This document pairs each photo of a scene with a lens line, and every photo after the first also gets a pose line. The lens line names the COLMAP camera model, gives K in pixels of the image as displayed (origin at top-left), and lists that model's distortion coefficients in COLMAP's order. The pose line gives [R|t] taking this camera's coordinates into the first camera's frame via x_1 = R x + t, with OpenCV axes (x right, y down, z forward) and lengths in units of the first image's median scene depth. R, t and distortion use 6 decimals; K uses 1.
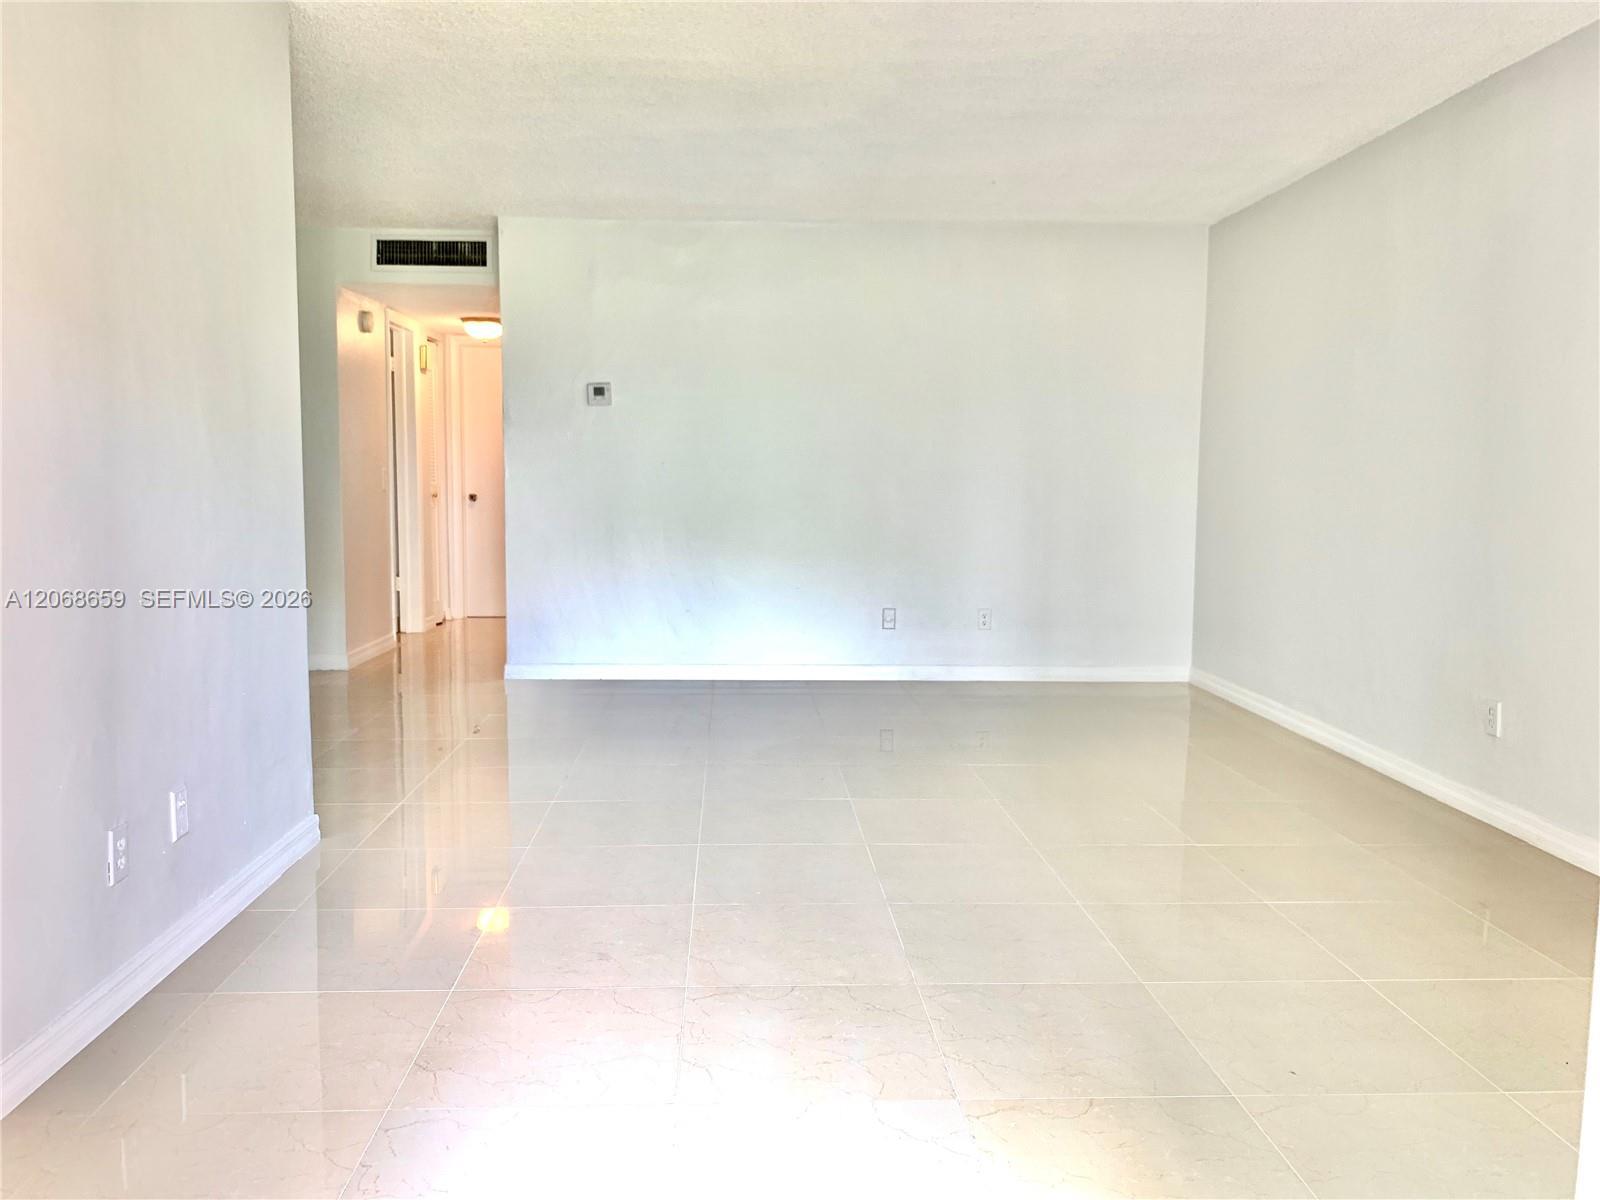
lens RADIAL K [[1222.1, 0, 797.1], [0, 1222.1, 595.8], [0, 0, 1]] dist [0.014676, 0.003417]
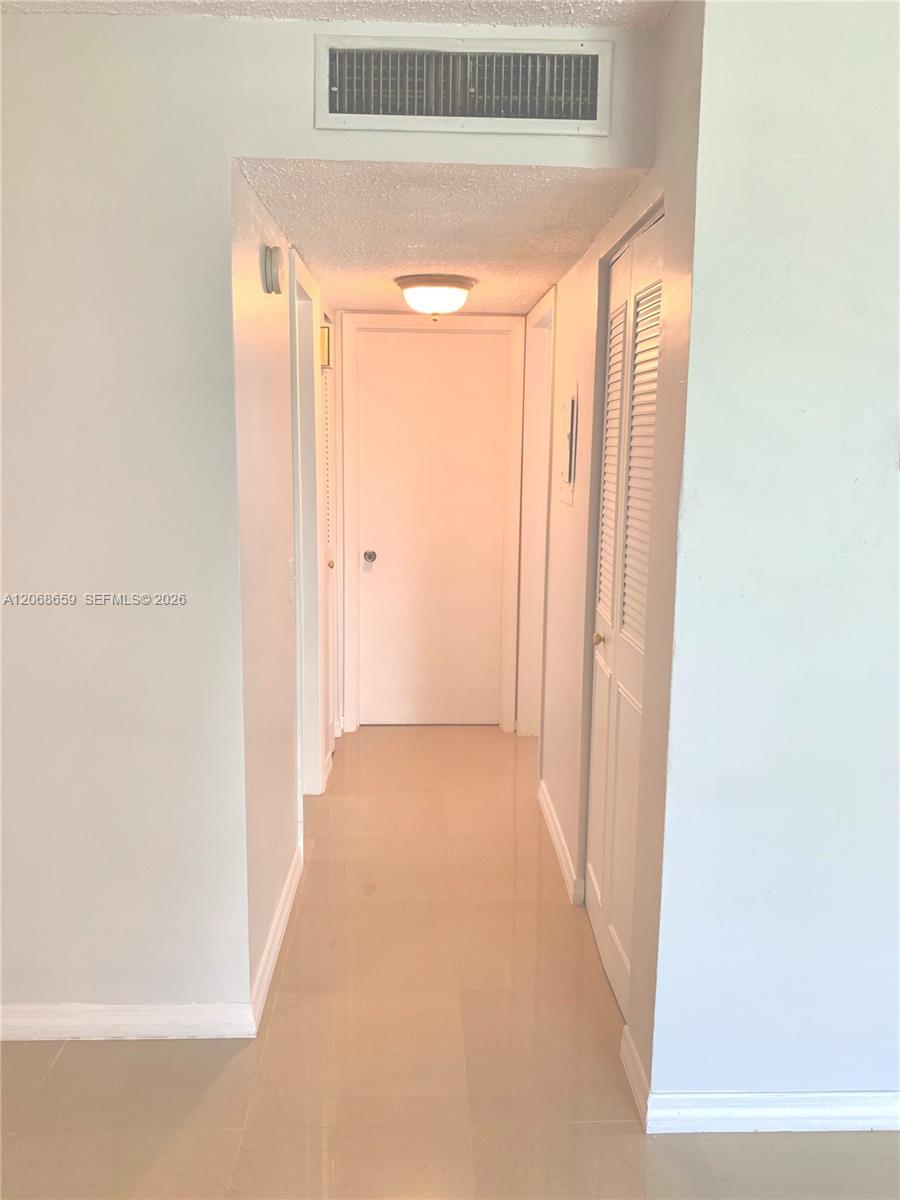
lens RADIAL K [[916.6, 0, 452.3], [0, 916.6, 601.8], [0, 0, 1]] dist [0.014676, 0.003417]
pose [[0.999913, 0.005005, -0.012166, -0.292853], [-0.004026, 0.996849, 0.079216, -0.131610], [0.012524, -0.079160, 0.996783, 0.673328]]
